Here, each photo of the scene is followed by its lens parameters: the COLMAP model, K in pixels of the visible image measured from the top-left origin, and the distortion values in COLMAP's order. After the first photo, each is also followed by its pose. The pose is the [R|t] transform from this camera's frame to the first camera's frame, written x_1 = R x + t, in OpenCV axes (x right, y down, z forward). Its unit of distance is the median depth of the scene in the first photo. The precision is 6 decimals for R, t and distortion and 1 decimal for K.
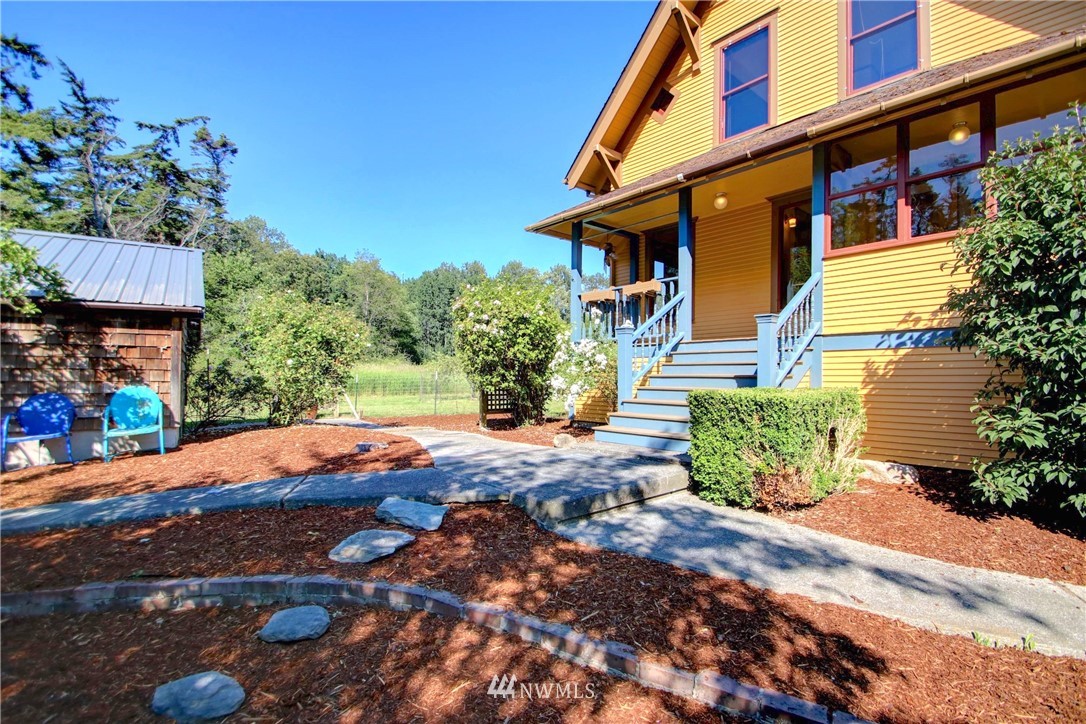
lens RADIAL K [[511.5, 0, 548.0], [0, 511.5, 375.6], [0, 0, 1]] dist [0.015554, -0.019890]
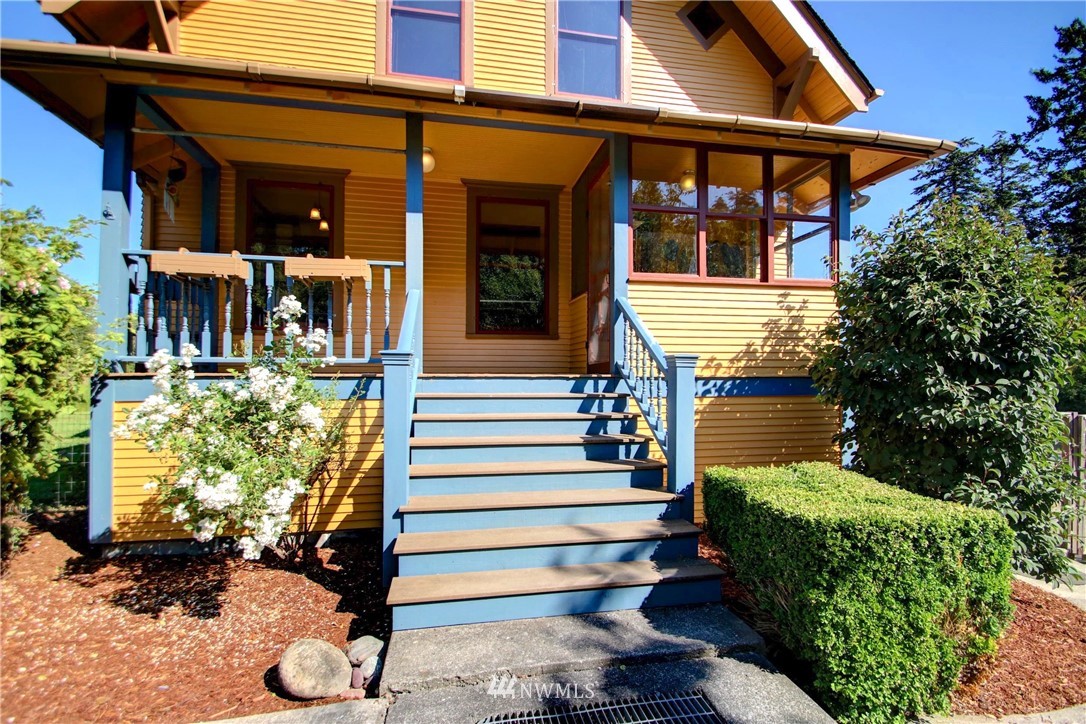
lens RADIAL K [[511.5, 0, 548.0], [0, 511.5, 375.6], [0, 0, 1]] dist [0.015554, -0.019890]
pose [[0.483815, 0.011152, 0.875099, -0.235512], [0.005419, 0.999861, -0.015738, -0.077880], [-0.875153, 0.012356, 0.483688, 0.807887]]
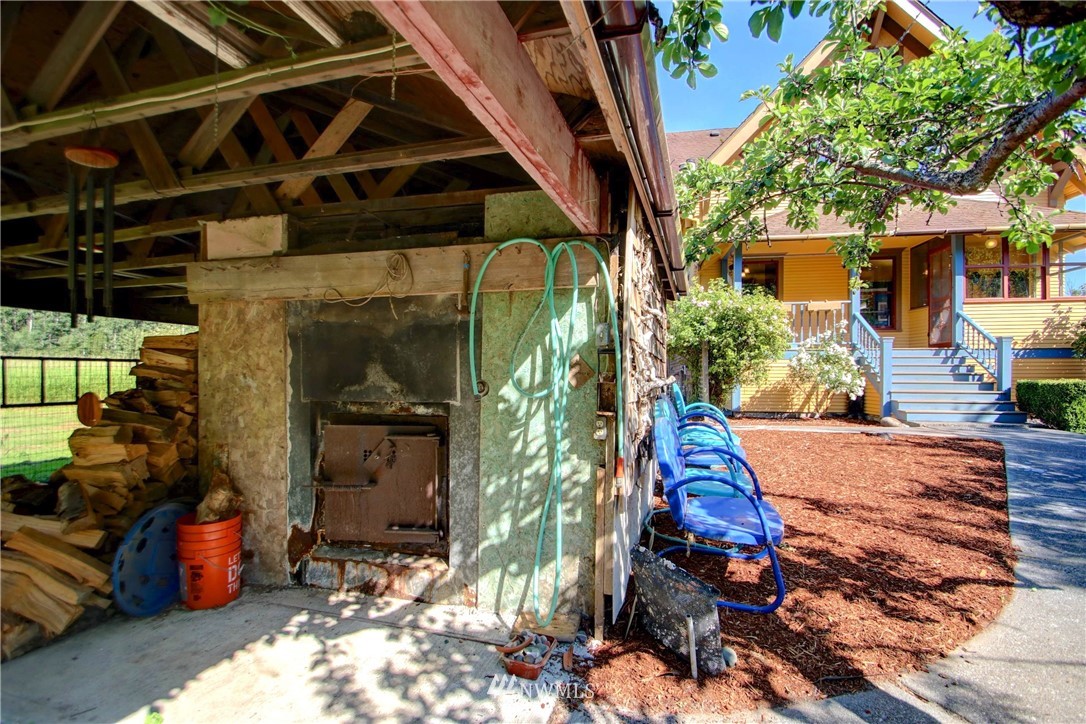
lens RADIAL K [[511.5, 0, 548.0], [0, 511.5, 375.6], [0, 0, 1]] dist [0.015554, -0.019890]
pose [[0.761784, 0.004601, 0.647815, -1.713371], [0.001473, 0.999960, -0.008834, 0.020796], [-0.647829, 0.007684, 0.761747, 0.679895]]
